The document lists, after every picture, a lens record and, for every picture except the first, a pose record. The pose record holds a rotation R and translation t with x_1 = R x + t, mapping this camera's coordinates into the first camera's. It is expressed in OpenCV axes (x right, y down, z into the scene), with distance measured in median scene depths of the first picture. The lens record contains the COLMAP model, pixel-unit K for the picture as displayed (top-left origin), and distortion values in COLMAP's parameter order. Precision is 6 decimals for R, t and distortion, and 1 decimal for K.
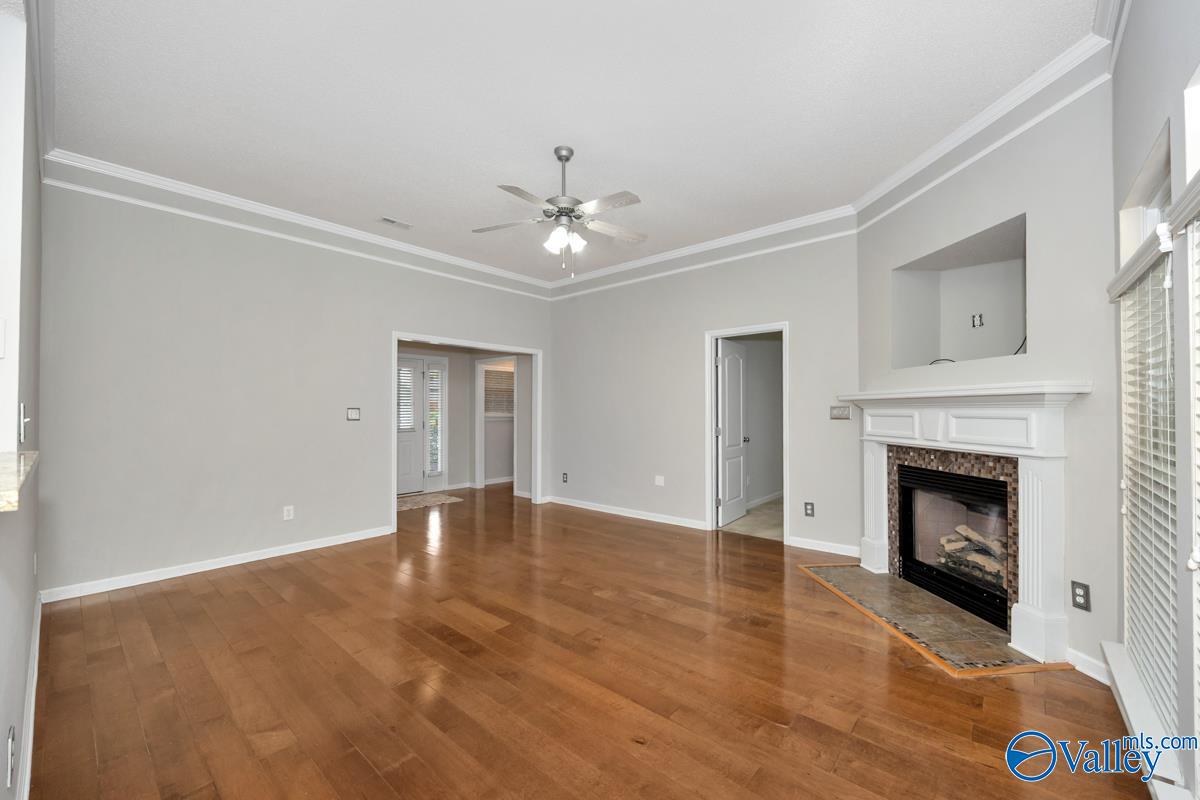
lens RADIAL K [[467.5, 0, 593.8], [0, 467.5, 407.2], [0, 0, 1]] dist [-0.002030, 0.000098]
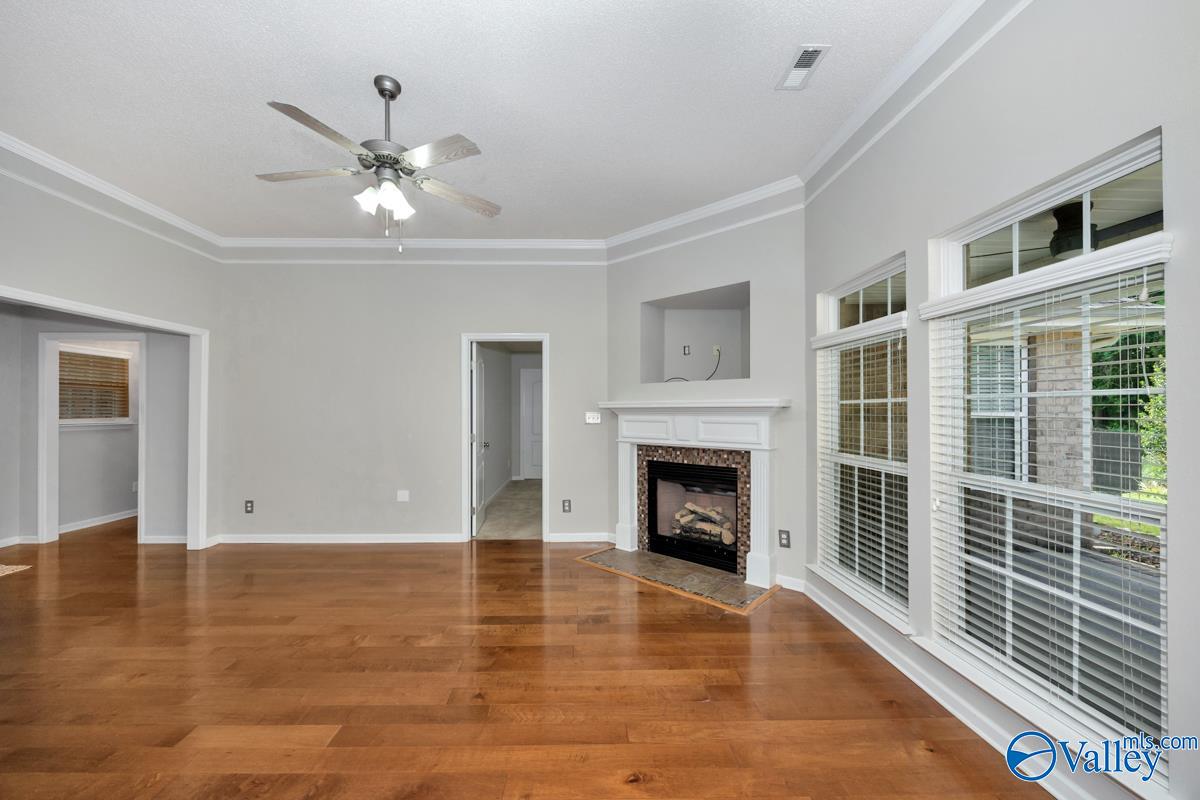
lens RADIAL K [[467.5, 0, 574.7], [0, 467.5, 410.3], [0, 0, 1]] dist [-0.002030, 0.000098]
pose [[0.746300, 0.003091, 0.665603, -0.322599], [-0.005624, 0.999983, 0.001663, -0.011648], [-0.665586, -0.004984, 0.746304, 0.203387]]
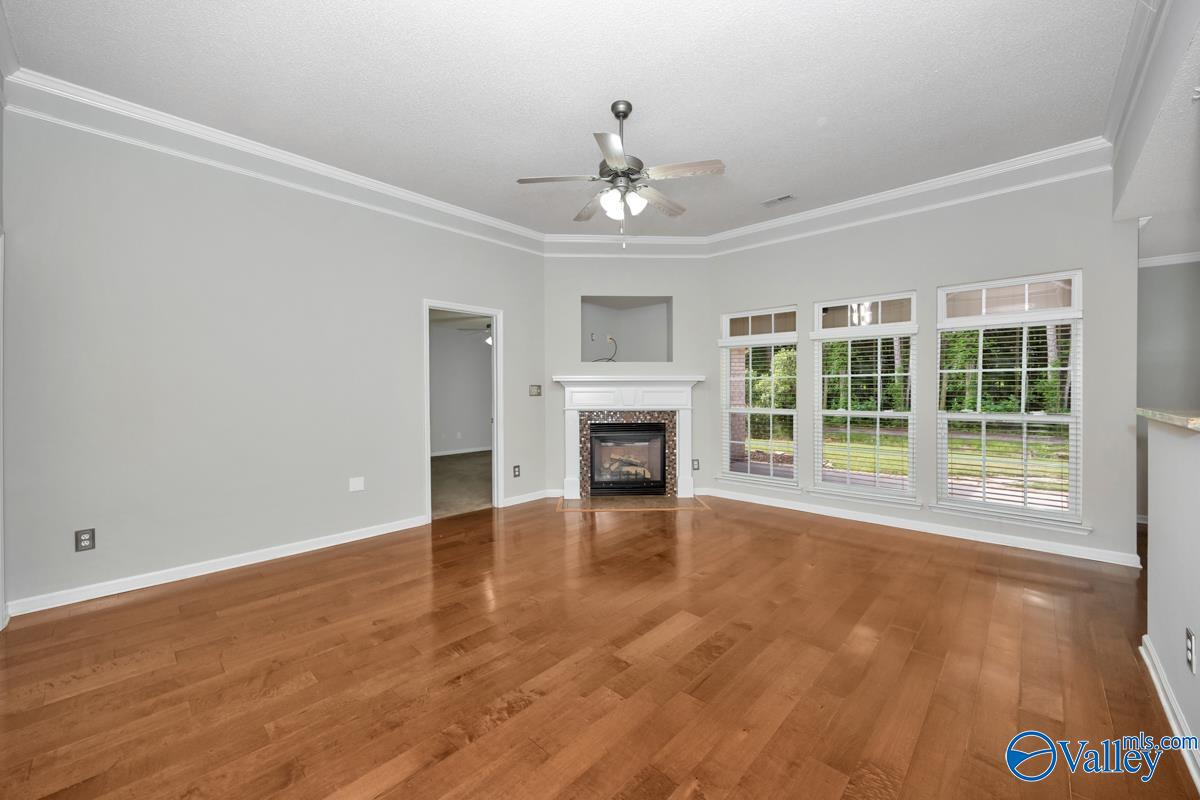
lens RADIAL K [[467.5, 0, 599.8], [0, 467.5, 392.1], [0, 0, 1]] dist [-0.002030, 0.000098]
pose [[0.027820, -0.000416, 0.999613, -0.909188], [-0.001982, 0.999998, 0.000471, 0.016777], [-0.999611, -0.001995, 0.027820, 0.928923]]
